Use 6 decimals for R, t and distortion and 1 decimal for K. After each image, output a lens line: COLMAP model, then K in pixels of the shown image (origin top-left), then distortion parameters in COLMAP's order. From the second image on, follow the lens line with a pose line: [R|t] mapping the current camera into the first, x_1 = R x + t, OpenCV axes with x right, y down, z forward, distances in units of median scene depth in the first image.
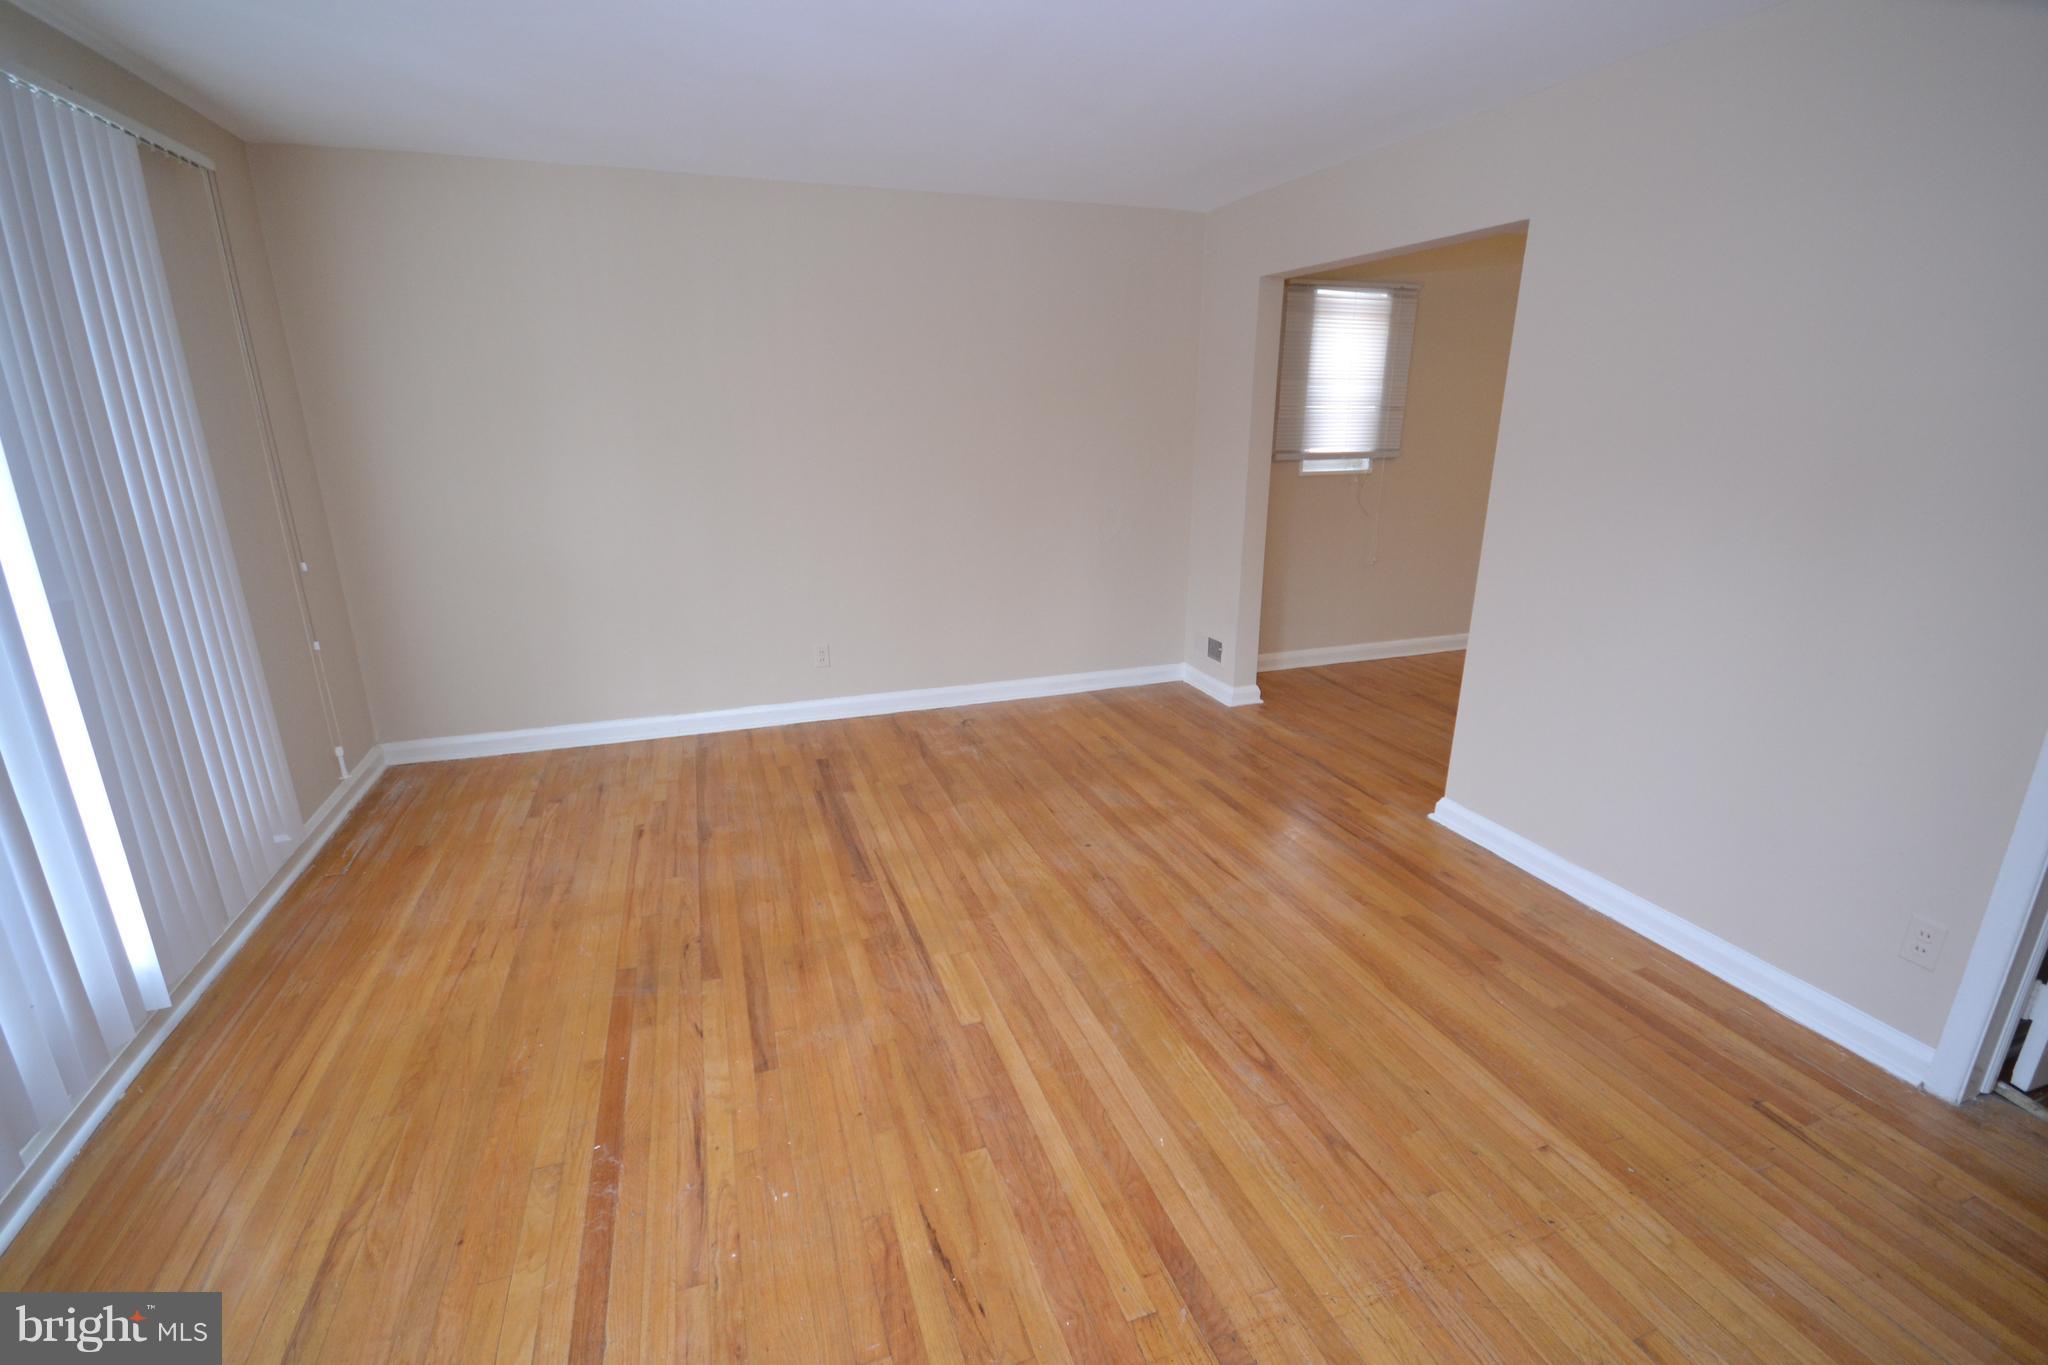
lens RADIAL K [[908.6, 0, 1024.0], [0, 908.6, 682.5], [0, 0, 1]] dist [0.000694, -0.009281]
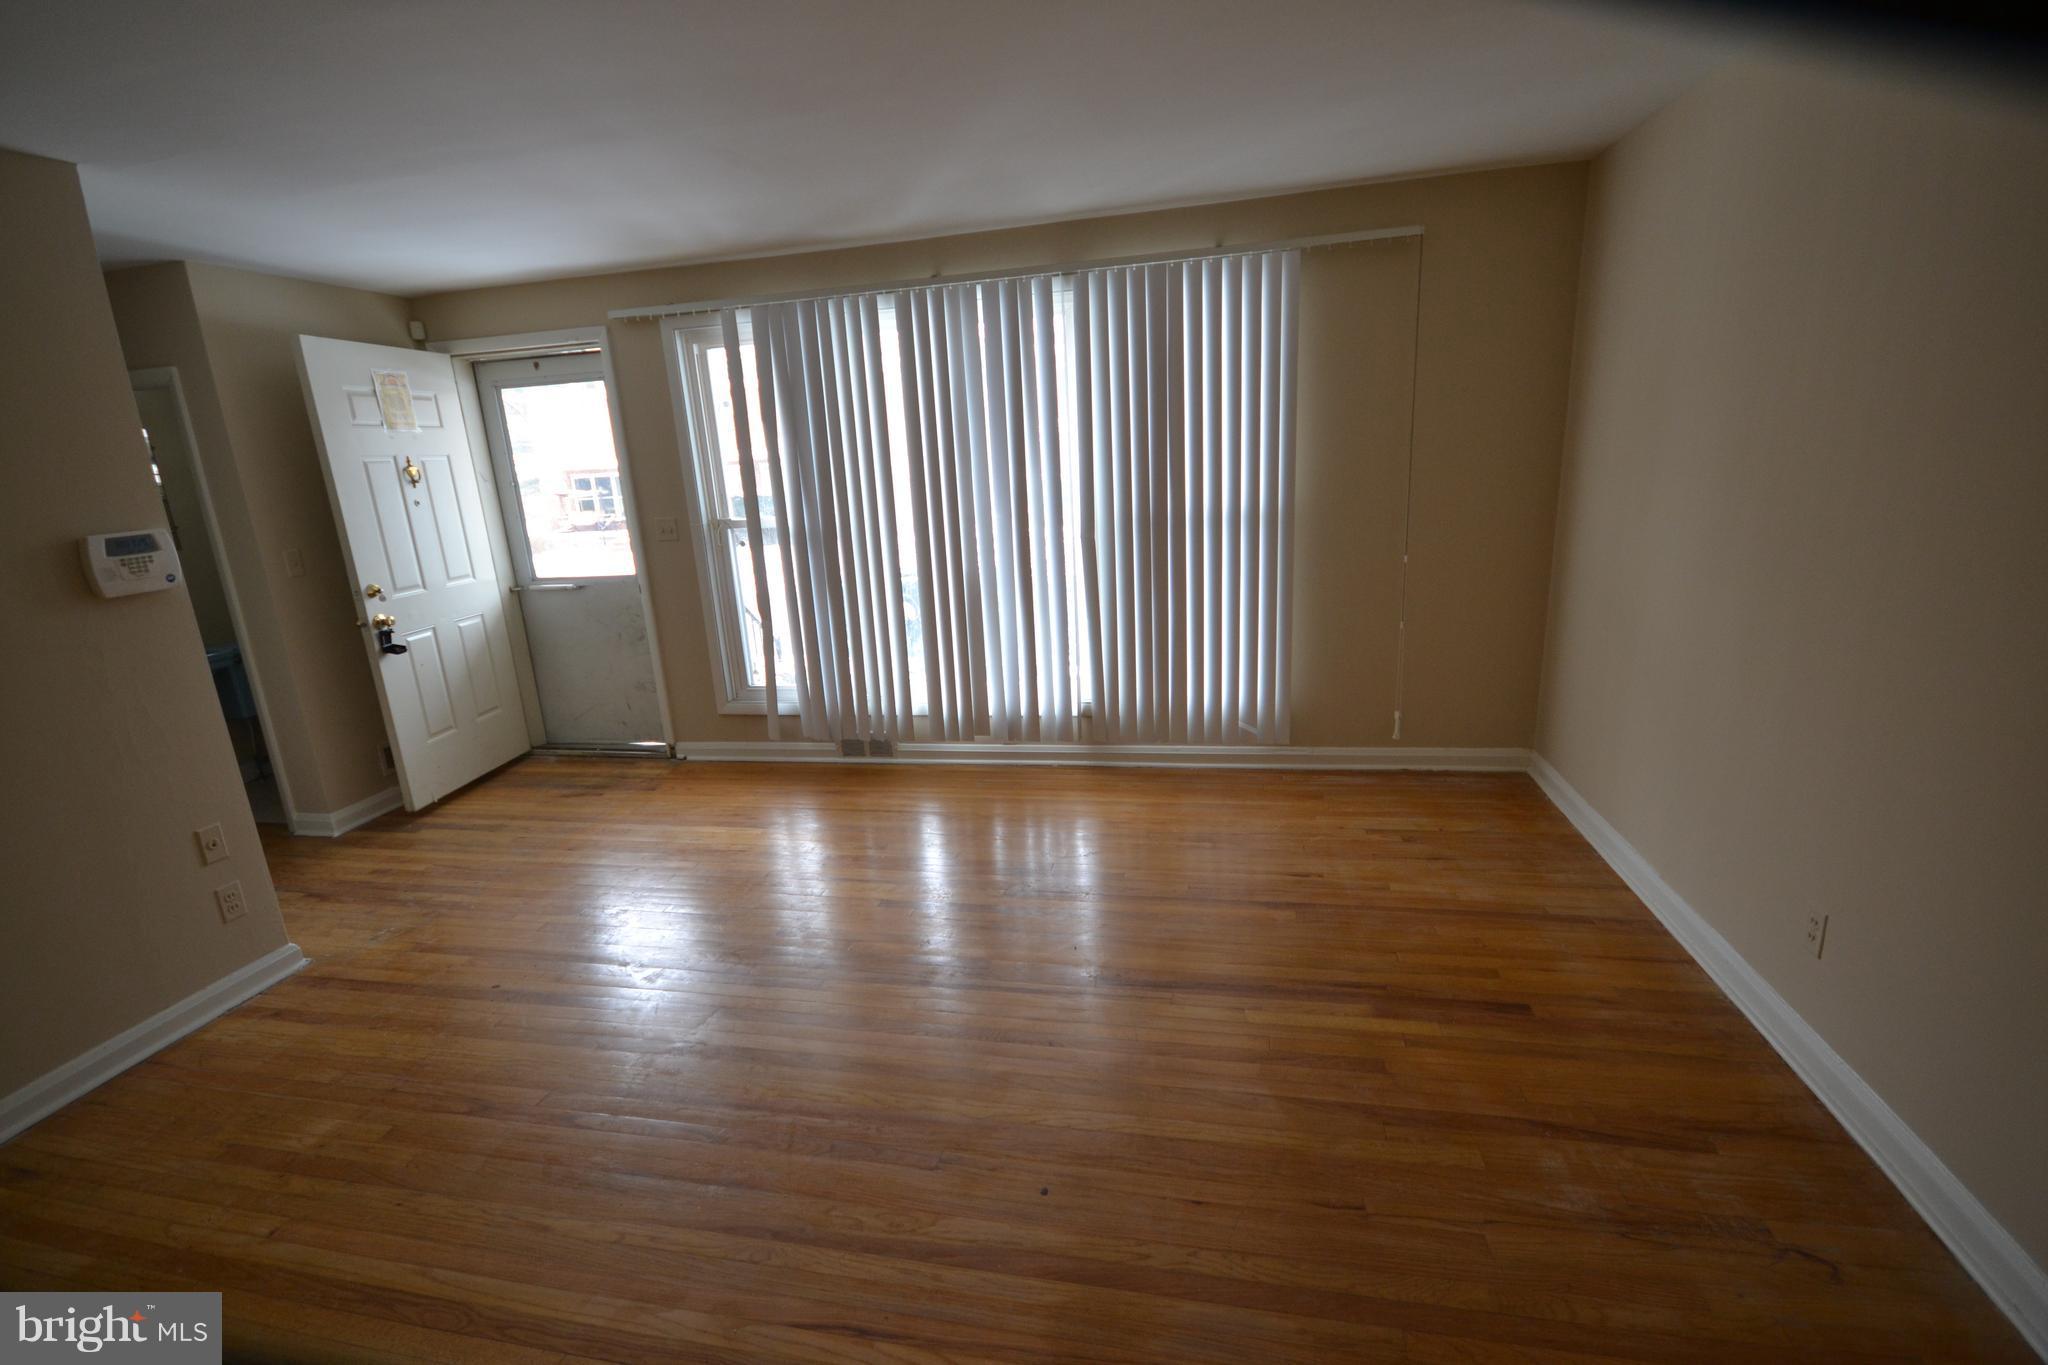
lens RADIAL K [[908.6, 0, 1024.0], [0, 908.6, 682.5], [0, 0, 1]] dist [0.000694, -0.009281]
pose [[-0.517466, 0.245021, -0.819874, 0.443280], [-0.193430, 0.899835, 0.391002, -0.320341], [0.833555, 0.360918, -0.418240, 1.033057]]
